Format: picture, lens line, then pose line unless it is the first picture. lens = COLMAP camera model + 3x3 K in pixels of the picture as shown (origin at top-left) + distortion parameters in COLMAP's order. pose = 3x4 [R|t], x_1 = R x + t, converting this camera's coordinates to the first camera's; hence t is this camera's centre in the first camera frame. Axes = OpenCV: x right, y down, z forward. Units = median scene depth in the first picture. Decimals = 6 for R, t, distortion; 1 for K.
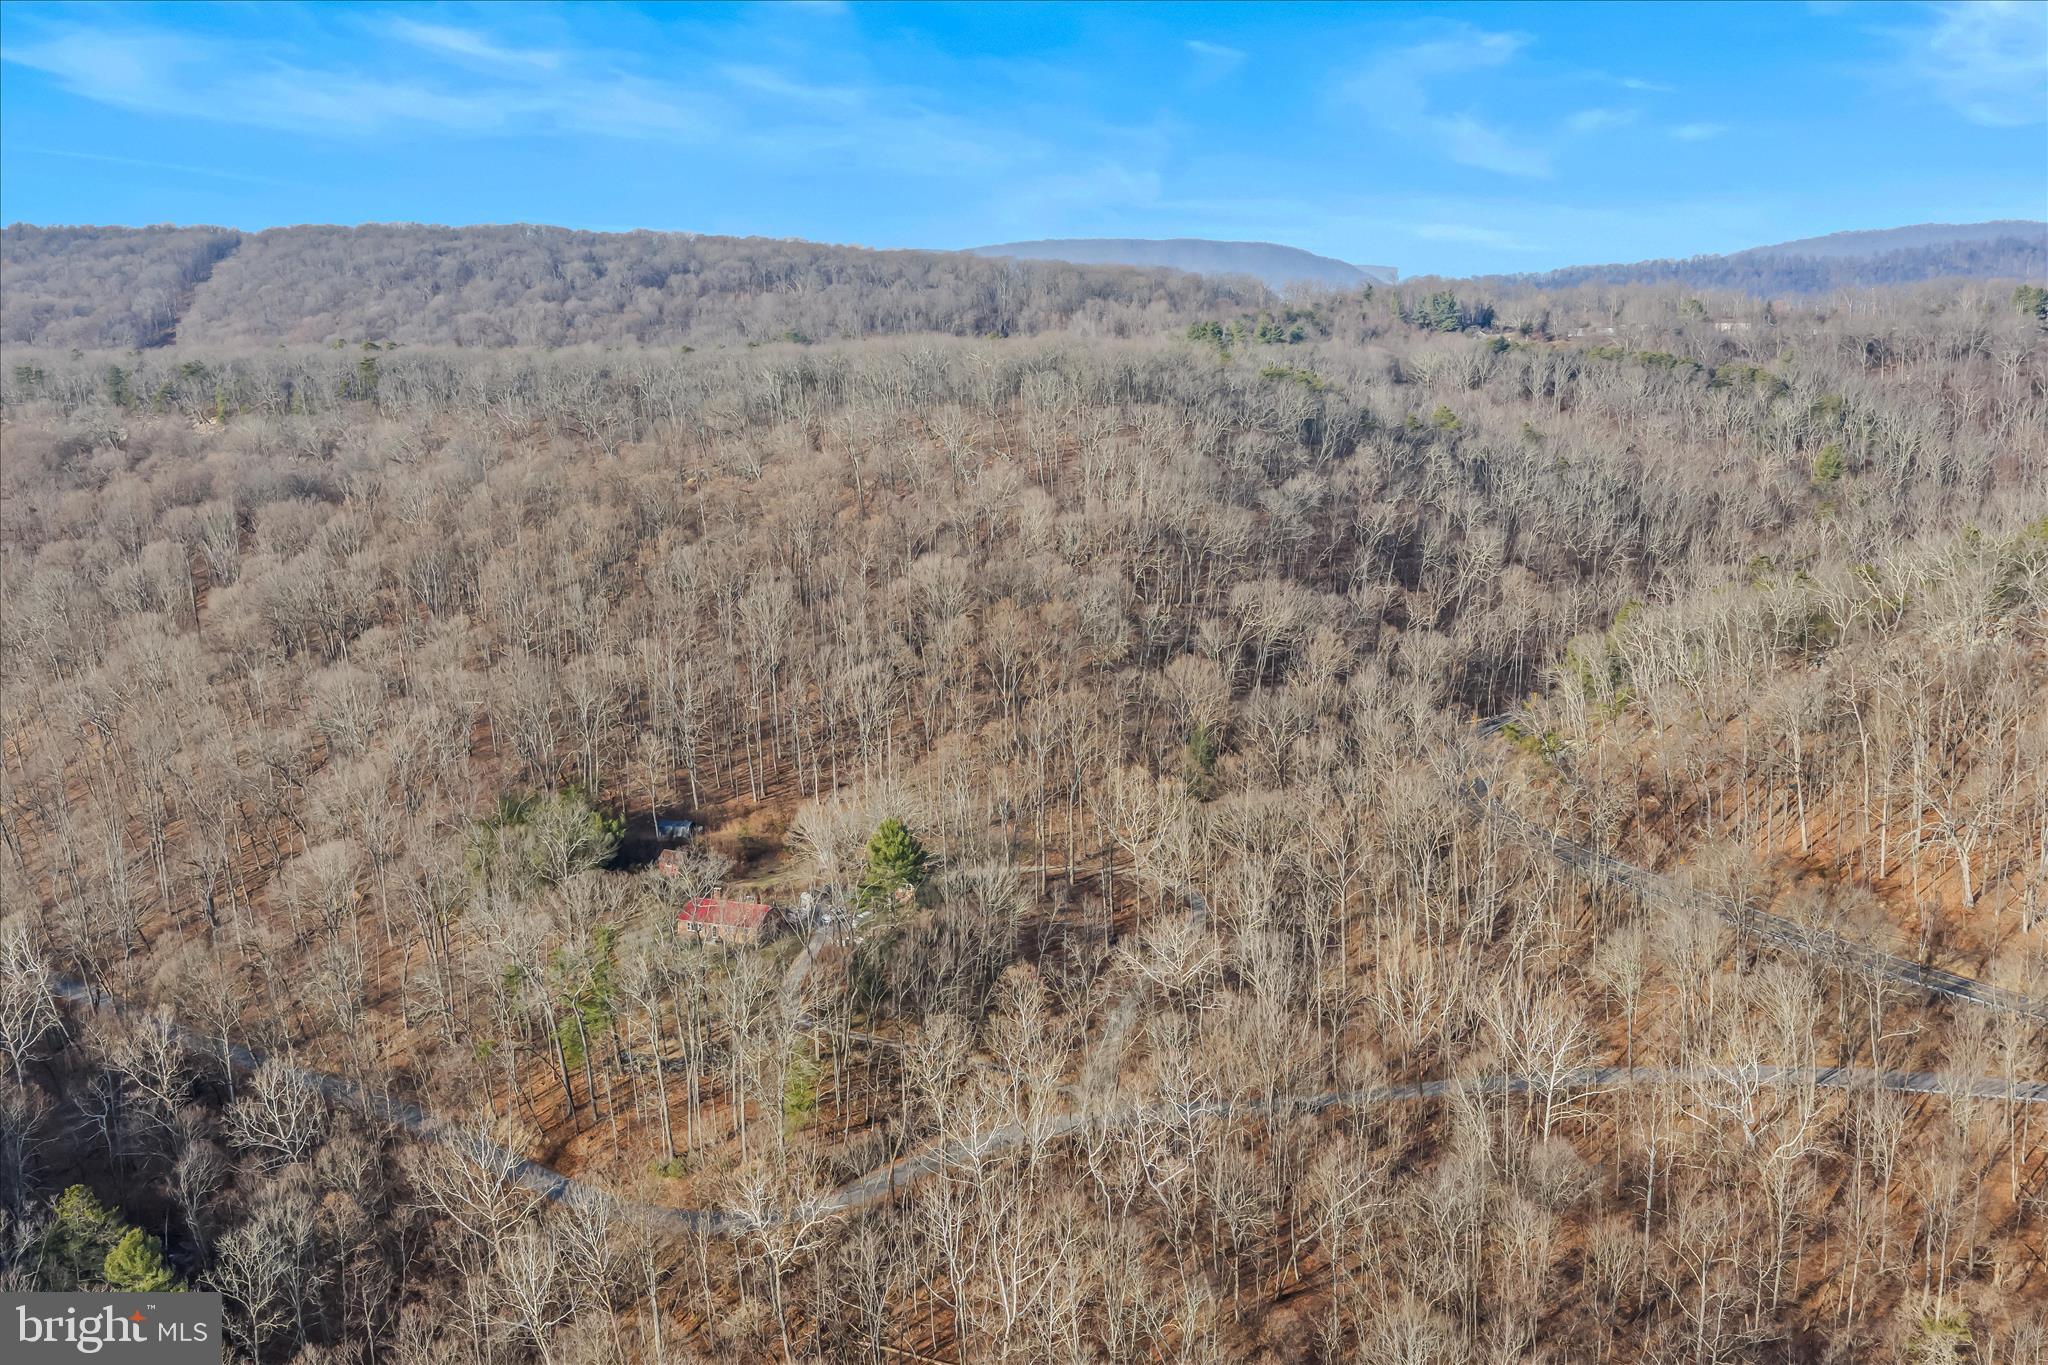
lens RADIAL K [[1871.3, 0, 1030.2], [0, 1871.3, 683.7], [0, 0, 1]] dist [0.011001, -0.023196]
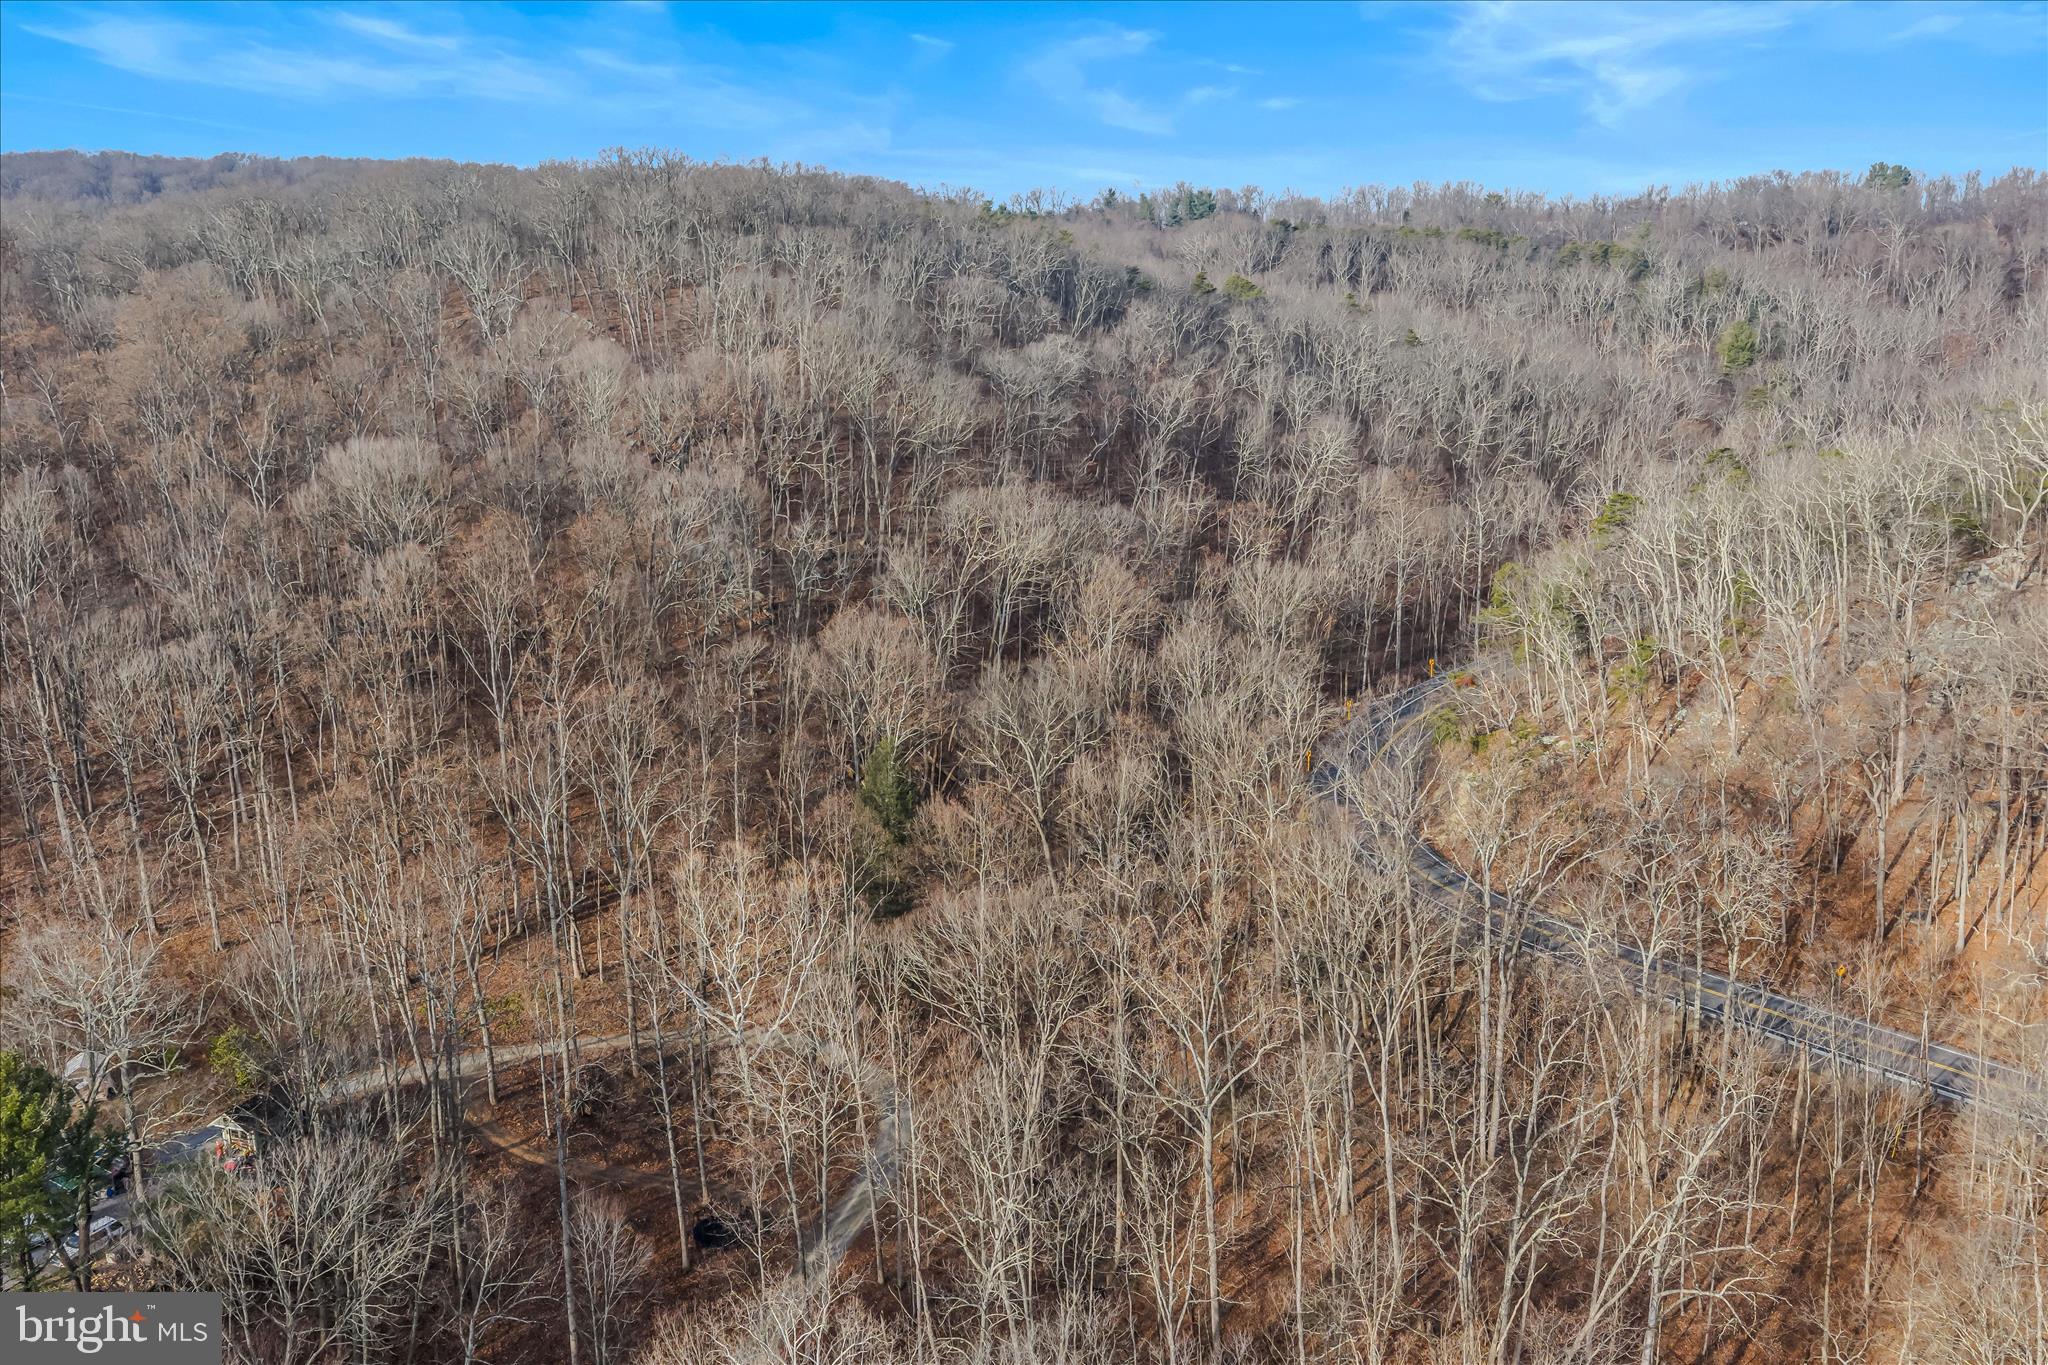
lens RADIAL K [[1704.3, 0, 1024.0], [0, 1704.3, 682.5], [0, 0, 1]] dist [0.025901, -0.074920]
pose [[0.990021, -0.037522, 0.135836, 0.058813], [0.037230, 0.999296, 0.004695, 0.005064], [-0.135917, 0.000409, 0.990720, 0.479791]]
